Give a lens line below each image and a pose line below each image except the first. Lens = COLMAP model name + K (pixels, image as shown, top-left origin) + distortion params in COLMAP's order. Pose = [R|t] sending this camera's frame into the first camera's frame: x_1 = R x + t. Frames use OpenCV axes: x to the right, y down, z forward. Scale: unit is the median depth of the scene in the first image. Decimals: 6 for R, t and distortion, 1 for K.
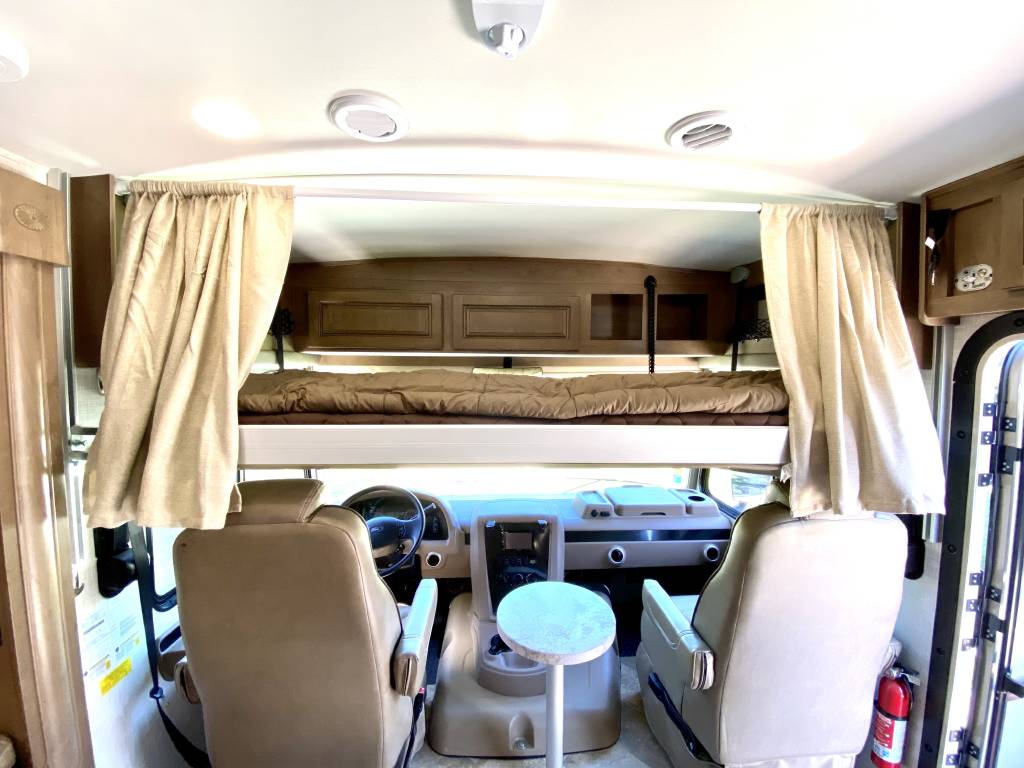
lens RADIAL K [[400.8, 0, 512.0], [0, 400.8, 384.0], [0, 0, 1]] dist [0.017065, -0.013557]
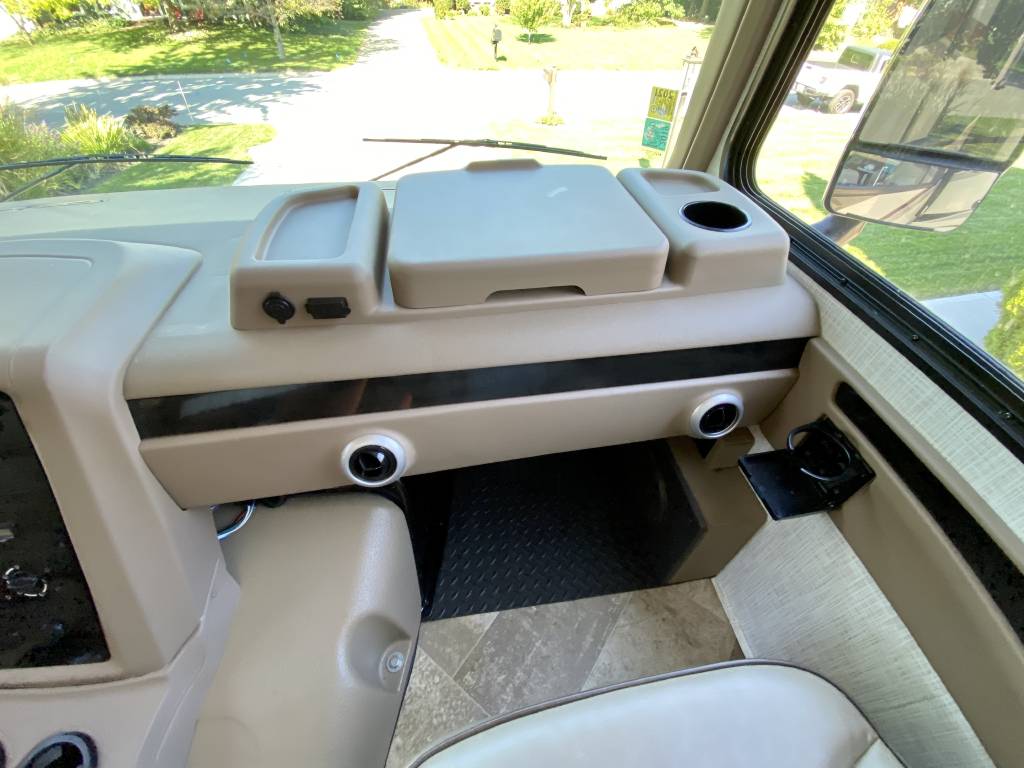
lens RADIAL K [[400.8, 0, 512.0], [0, 400.8, 384.0], [0, 0, 1]] dist [0.017065, -0.013557]
pose [[0.994073, -0.070055, 0.083137, 0.314076], [-0.006075, 0.727721, 0.685846, 0.196332], [-0.108548, -0.682286, 0.722982, 0.790536]]
